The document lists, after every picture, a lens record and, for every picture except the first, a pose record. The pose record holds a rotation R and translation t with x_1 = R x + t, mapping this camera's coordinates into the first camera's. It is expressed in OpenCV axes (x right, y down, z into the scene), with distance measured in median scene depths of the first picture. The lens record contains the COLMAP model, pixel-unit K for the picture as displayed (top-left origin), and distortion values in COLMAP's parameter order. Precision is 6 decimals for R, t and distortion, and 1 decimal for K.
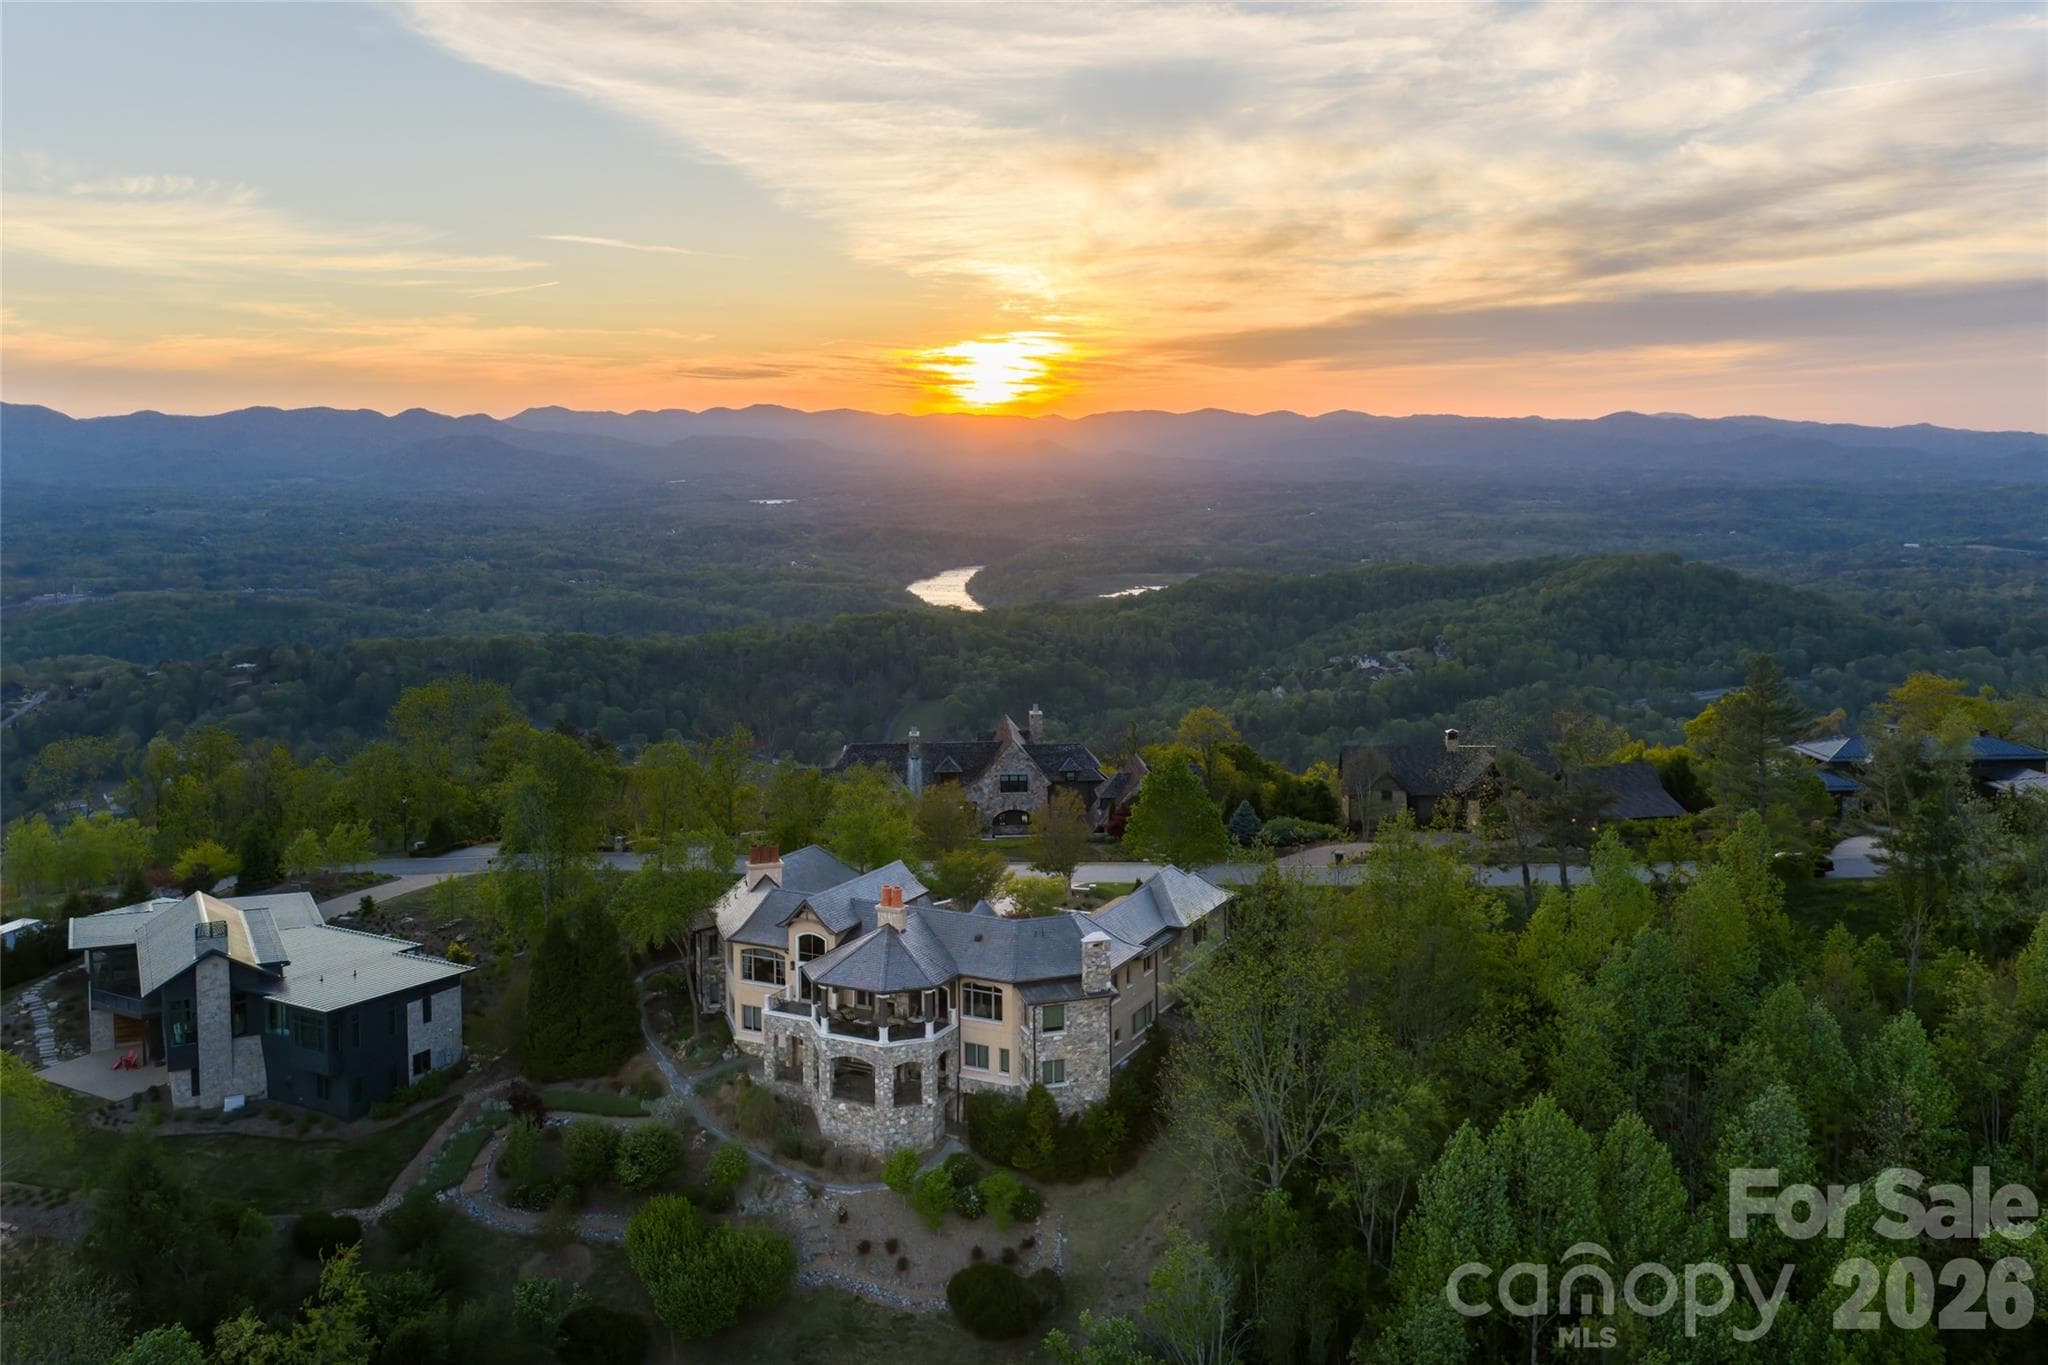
lens RADIAL K [[2157.3, 0, 1092.3], [0, 2157.3, 638.0], [0, 0, 1]] dist [0.012477, 0.000000]
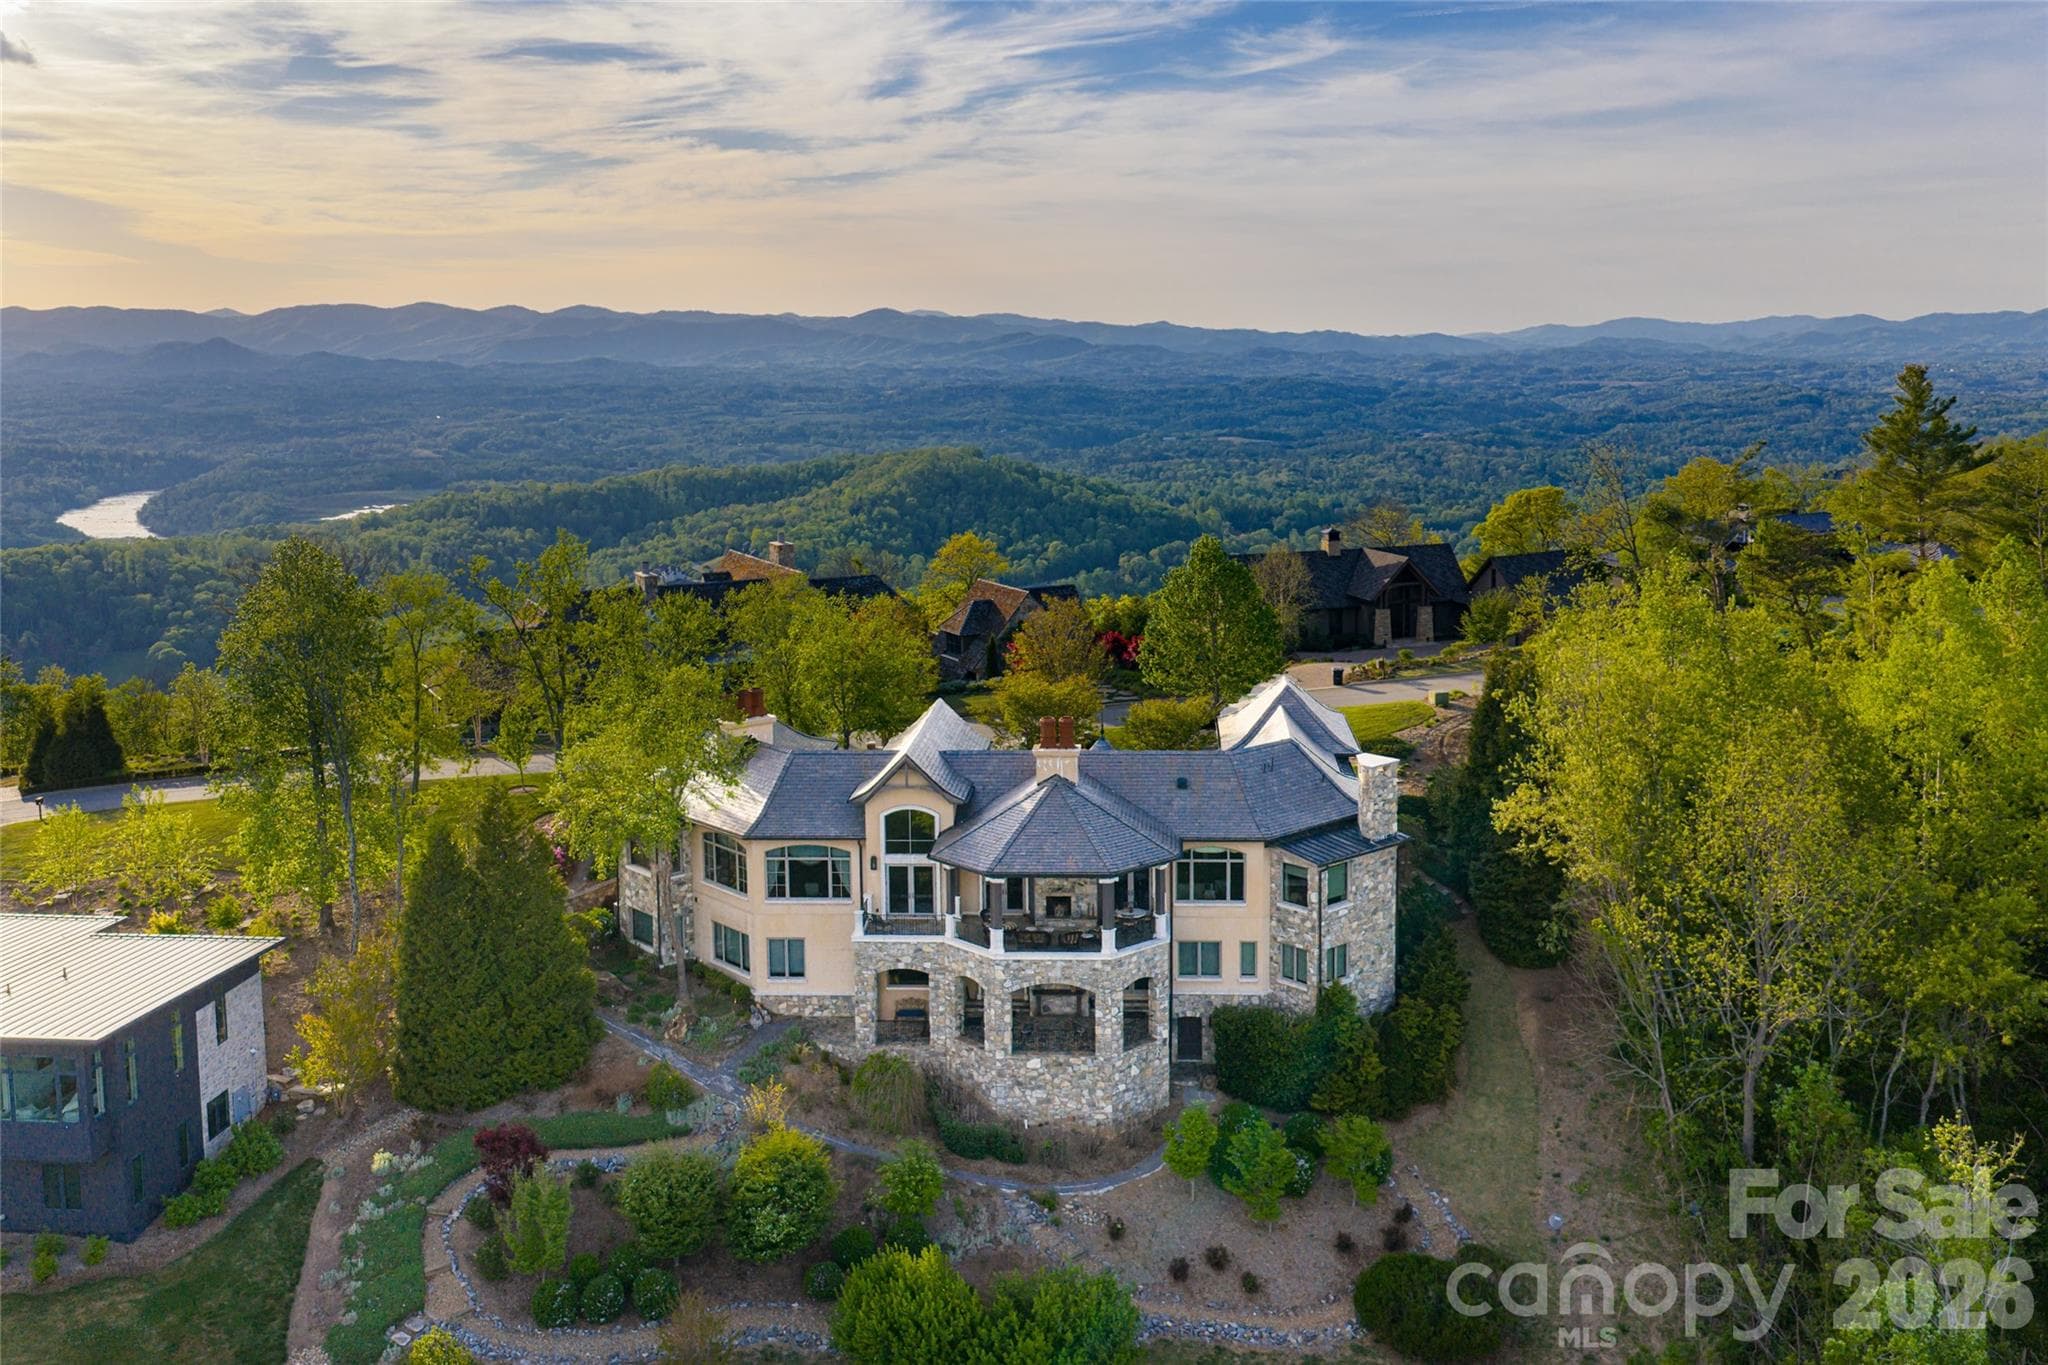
lens RADIAL K [[2157.3, 0, 1239.3], [0, 2157.3, 687.0], [0, 0, 1]] dist [0.012477, 0.000000]
pose [[0.889368, -0.077090, 0.450646, -0.322978], [0.055000, 0.996564, 0.061933, 0.067618], [-0.453872, -0.030296, 0.890552, 0.393177]]
